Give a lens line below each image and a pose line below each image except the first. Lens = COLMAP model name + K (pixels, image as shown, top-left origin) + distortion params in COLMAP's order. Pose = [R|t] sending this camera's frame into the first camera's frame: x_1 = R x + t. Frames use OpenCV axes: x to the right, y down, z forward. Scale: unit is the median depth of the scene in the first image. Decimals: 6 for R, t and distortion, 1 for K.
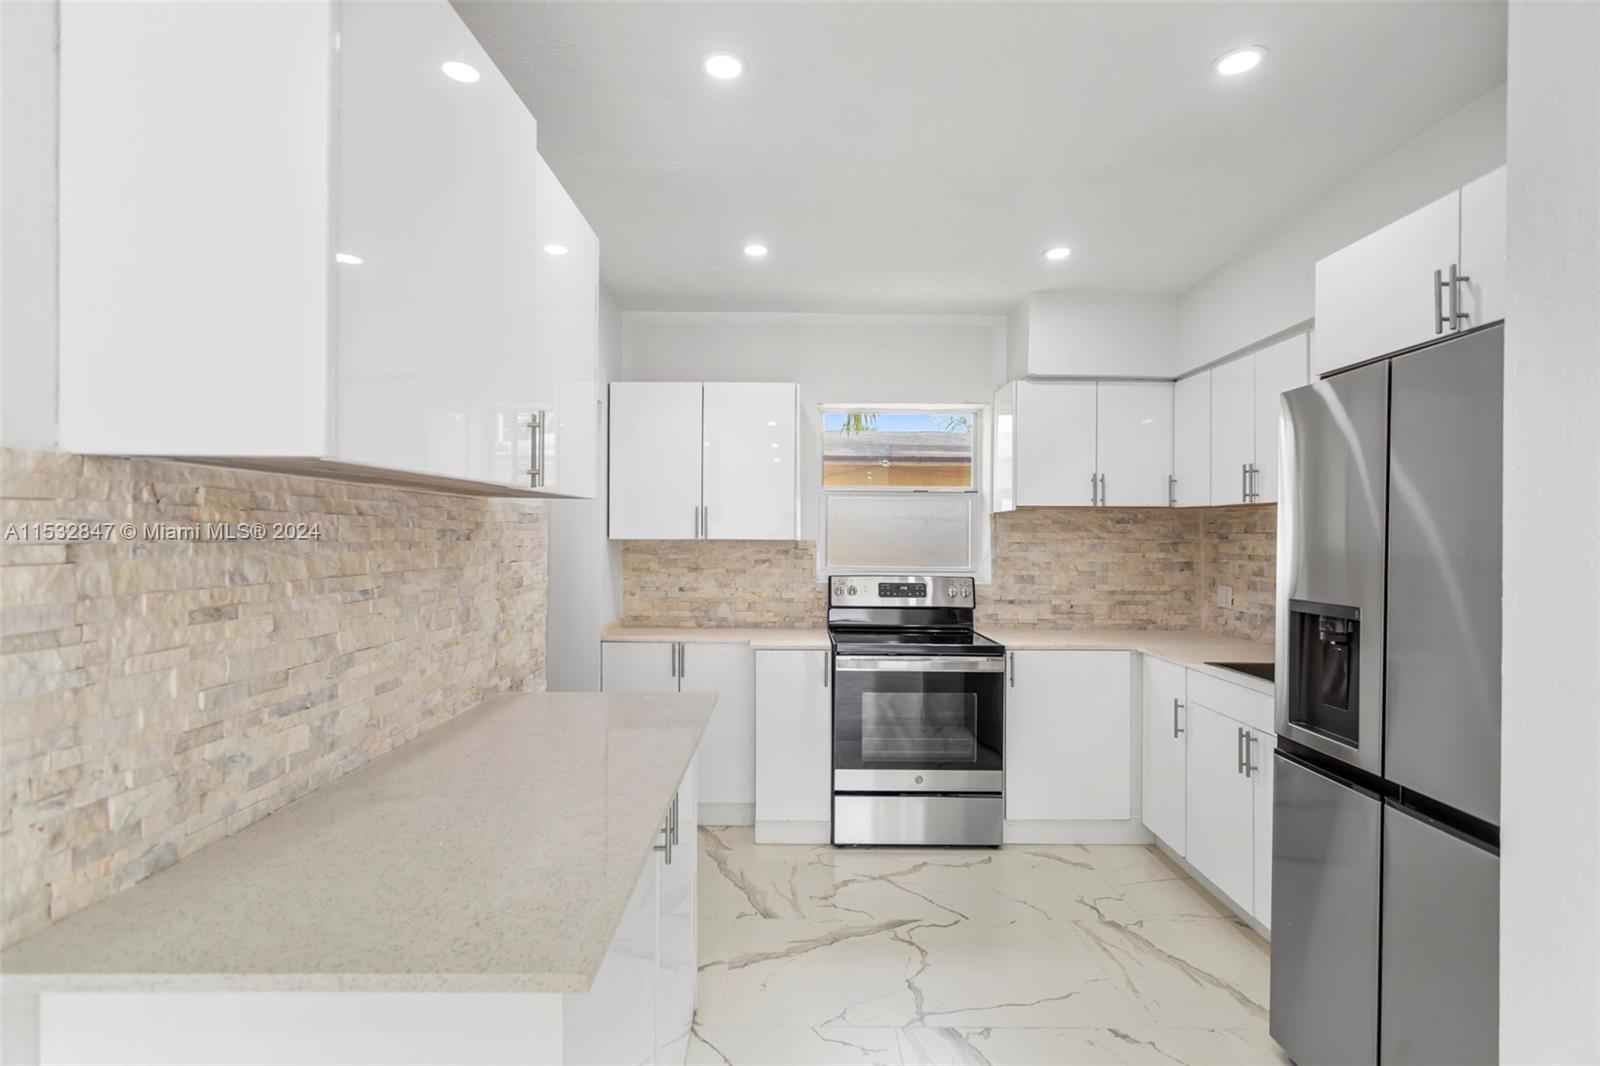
lens RADIAL K [[761.9, 0, 798.7], [0, 761.9, 555.2], [0, 0, 1]] dist [-0.002074, 0.000676]
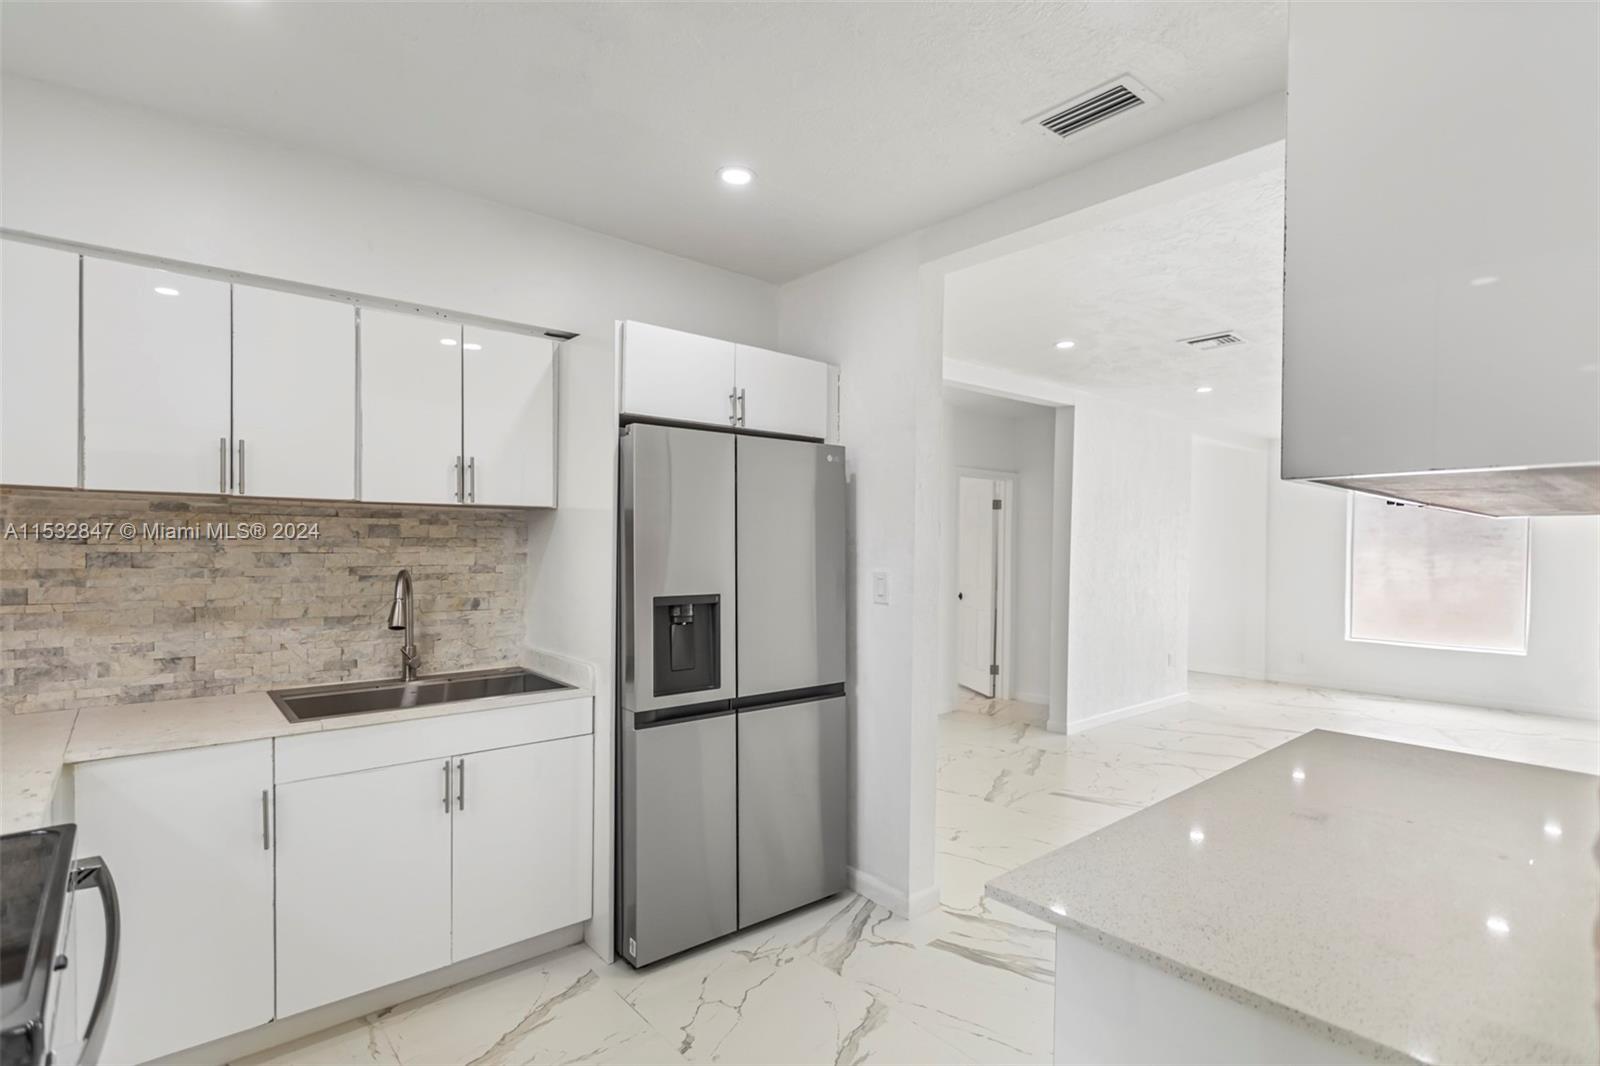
lens RADIAL K [[761.9, 0, 798.7], [0, 761.9, 555.2], [0, 0, 1]] dist [-0.002074, 0.000676]
pose [[-0.647618, -0.020991, 0.761676, -0.342852], [0.003663, 0.999523, 0.030660, -0.037575], [-0.761957, 0.022646, -0.647232, 1.224011]]
